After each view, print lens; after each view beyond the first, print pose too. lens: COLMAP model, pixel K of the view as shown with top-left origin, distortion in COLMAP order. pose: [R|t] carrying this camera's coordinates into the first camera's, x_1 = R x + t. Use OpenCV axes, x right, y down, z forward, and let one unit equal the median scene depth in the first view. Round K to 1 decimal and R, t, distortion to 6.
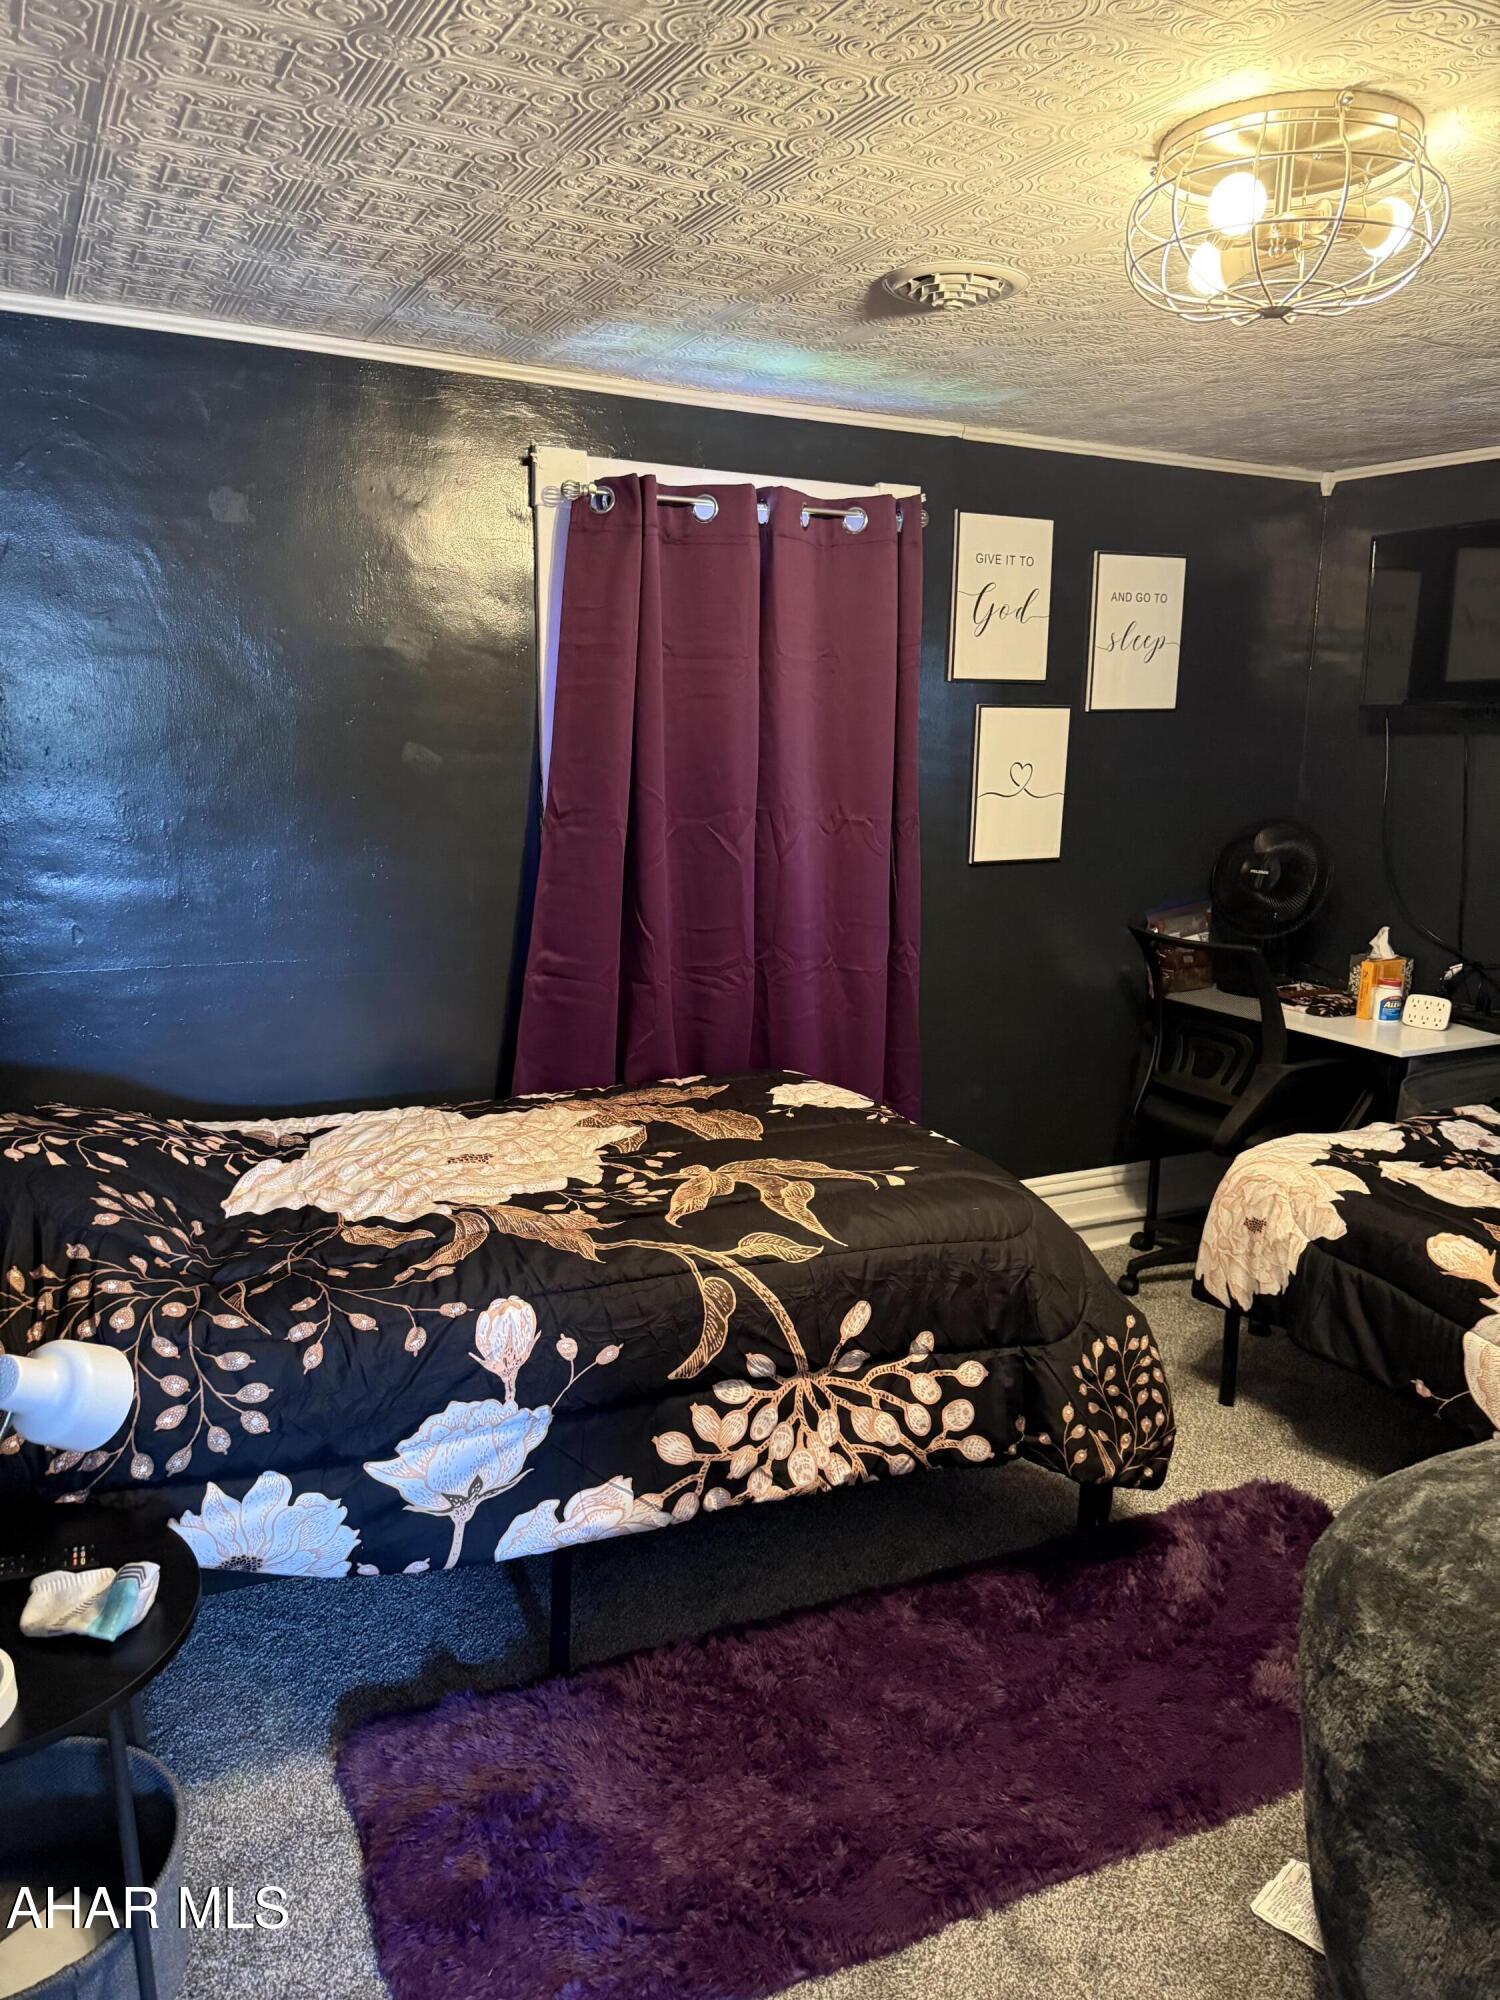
lens RADIAL K [[1388.8, 0, 741.1], [0, 1388.8, 975.6], [0, 0, 1]] dist [0.128547, -0.224466]
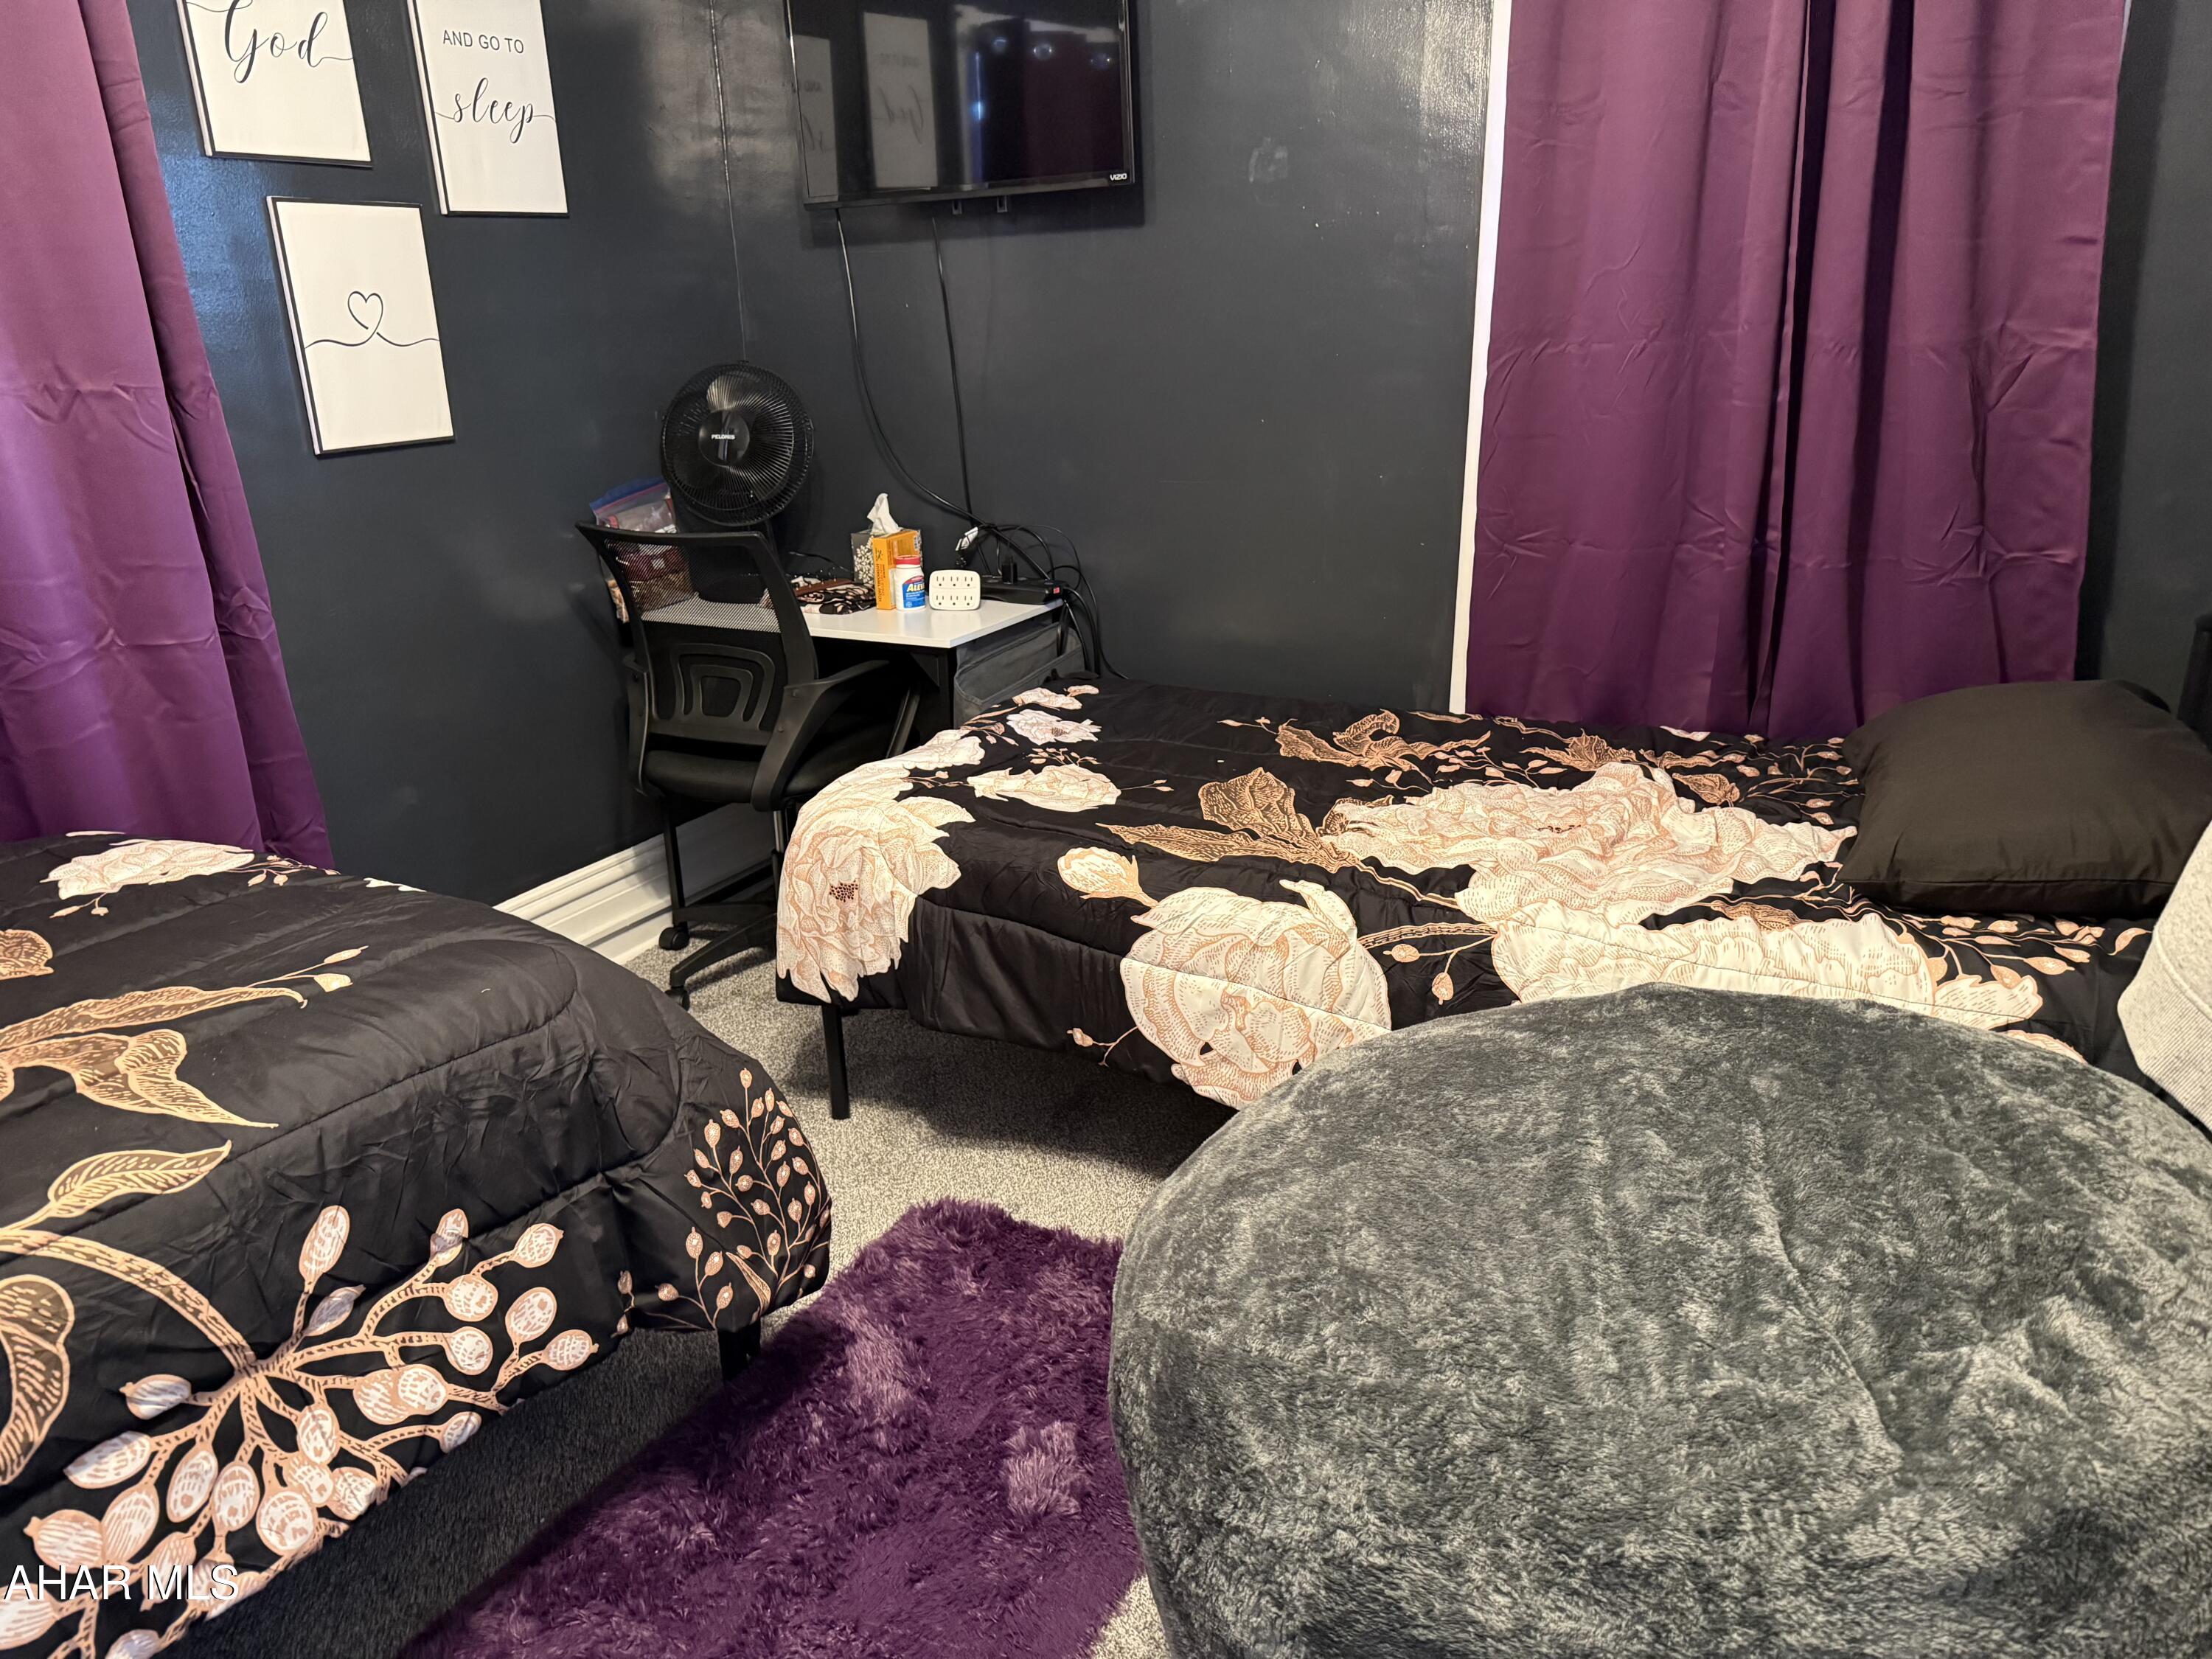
lens RADIAL K [[1551.3, 0, 1102.8], [0, 1551.3, 845.0], [0, 0, 1]] dist [0.064965, -0.086422]
pose [[0.801185, -0.229671, 0.552588, 0.018090], [0.143044, 0.970150, 0.195825, 0.007156], [-0.581069, -0.077847, 0.810123, 0.282747]]
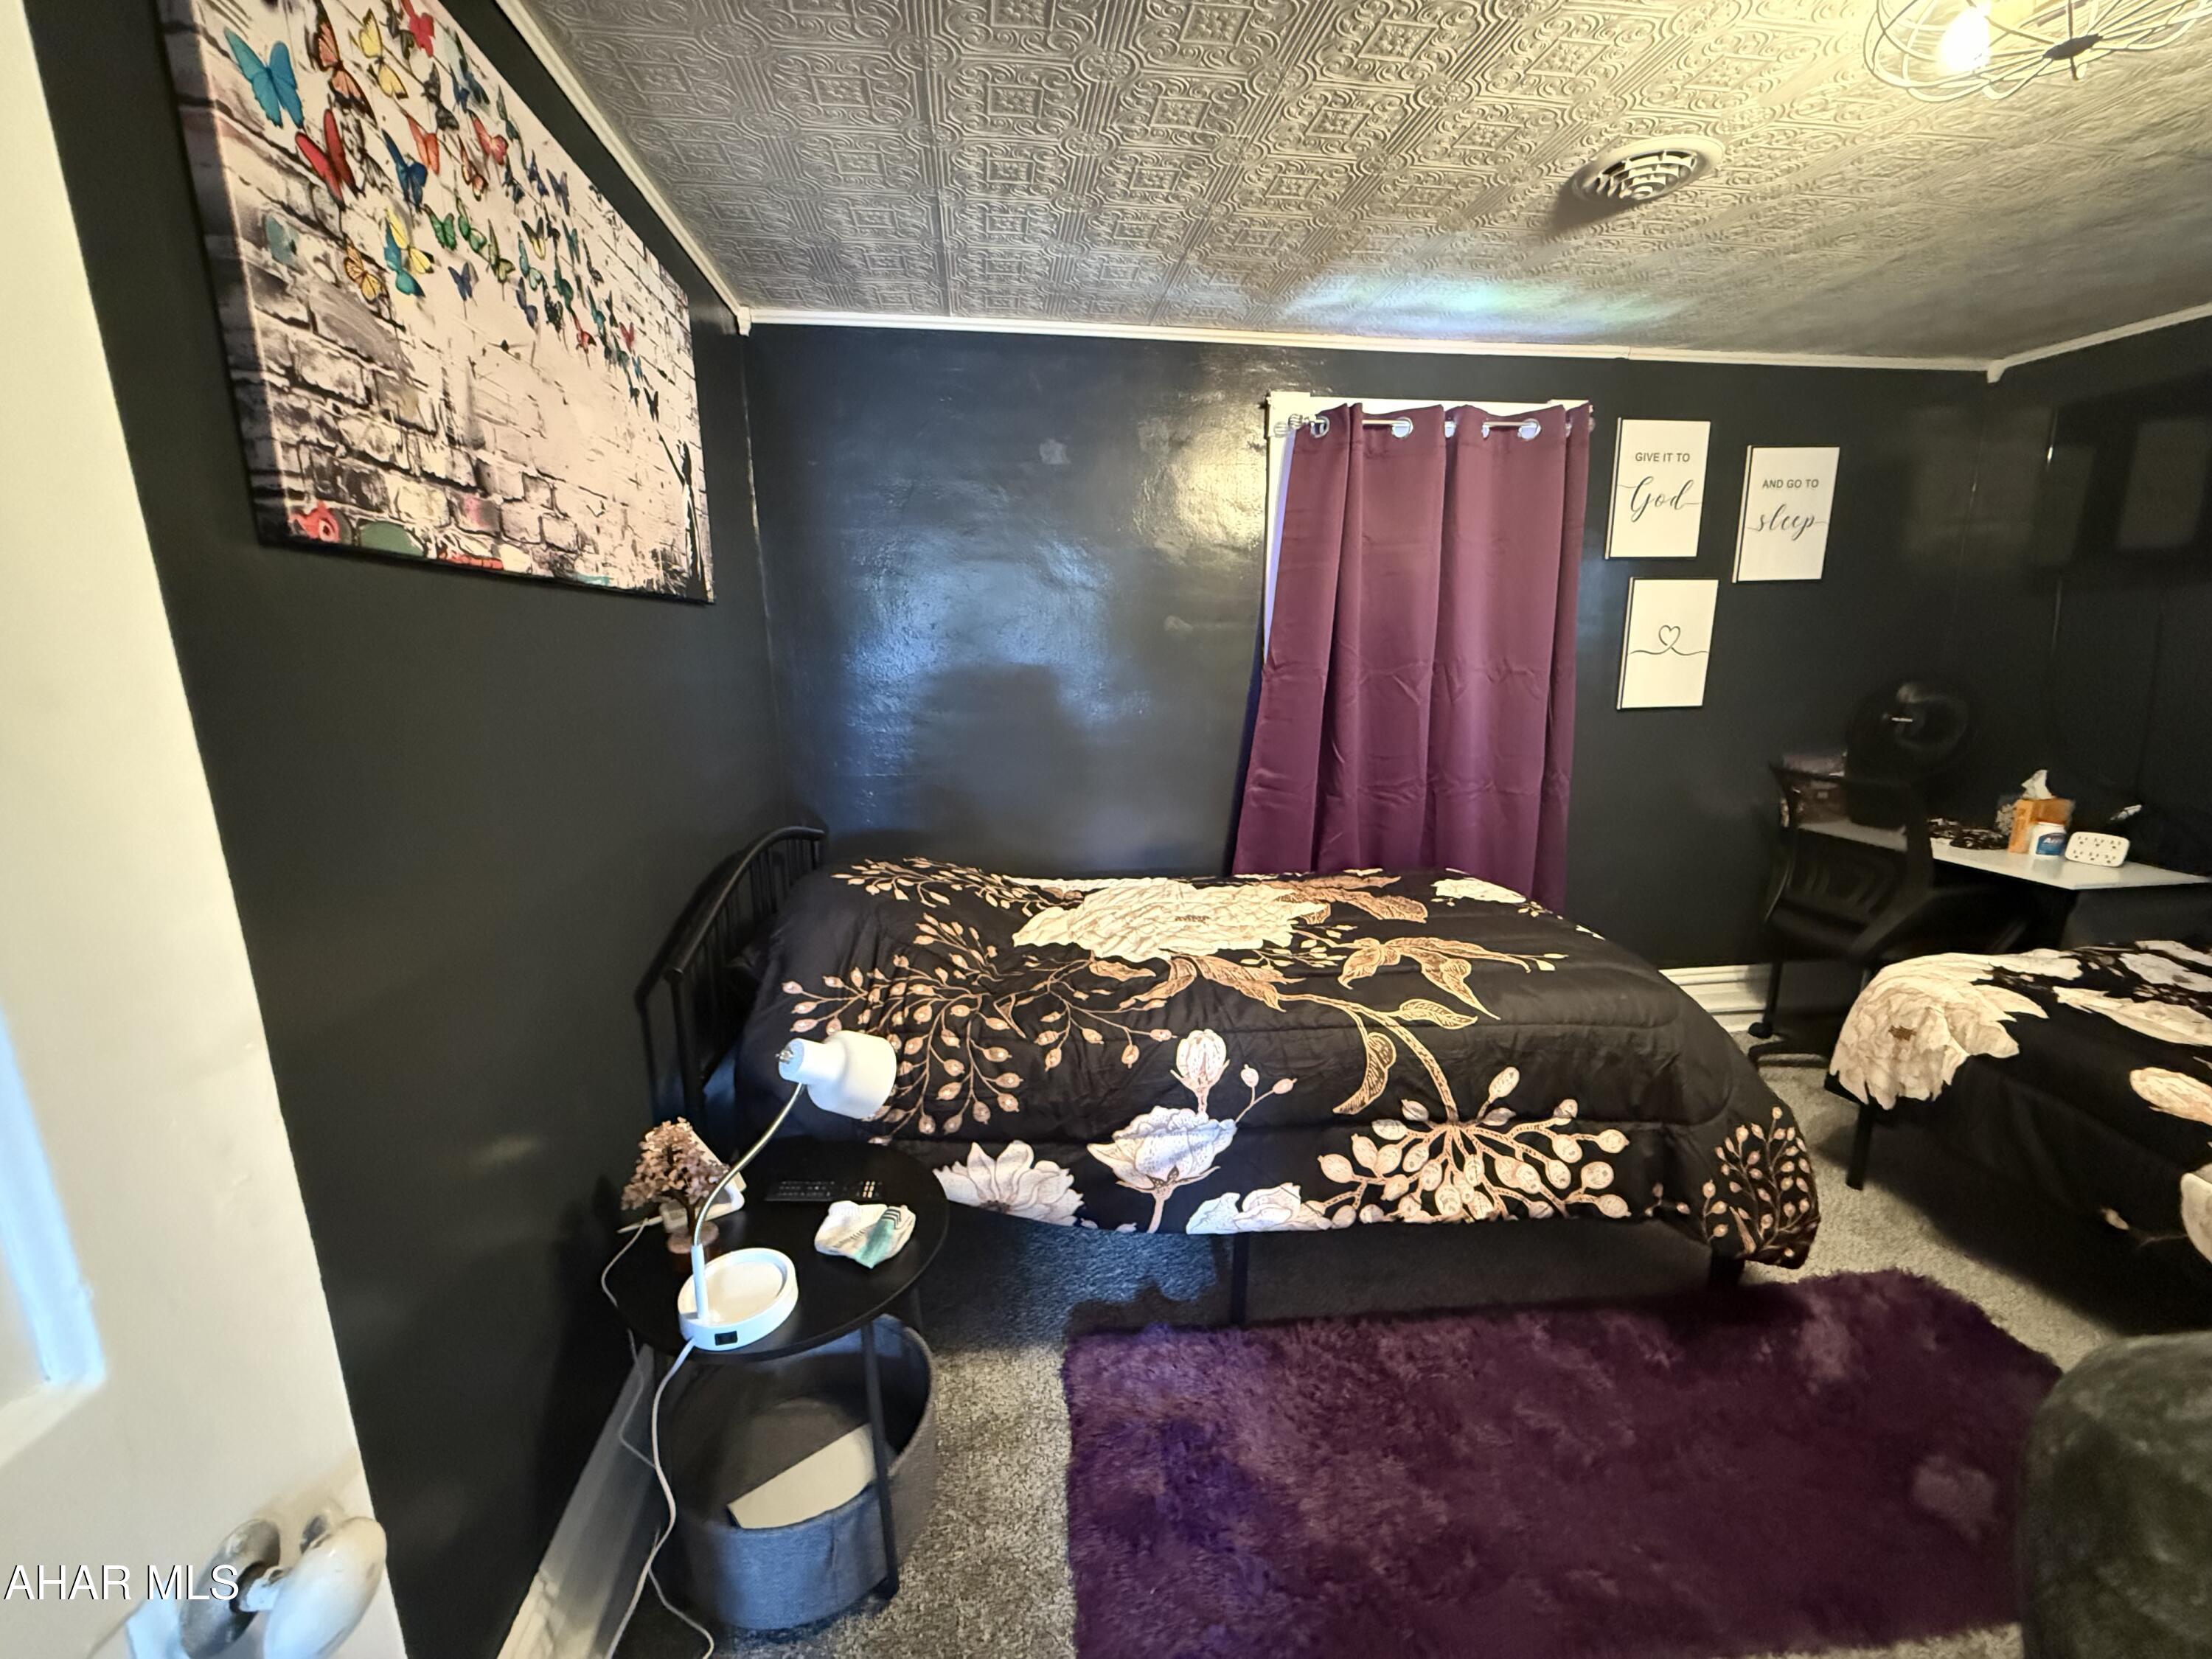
lens RADIAL K [[880.3, 0, 1110.1], [0, 880.3, 829.5], [0, 0, 1]] dist [-0.000488, 0.000606]
pose [[0.943301, 0.043901, -0.329024, 0.004525], [-0.034931, 0.998841, 0.033127, 0.022340], [0.330097, -0.019755, 0.943740, 0.193506]]
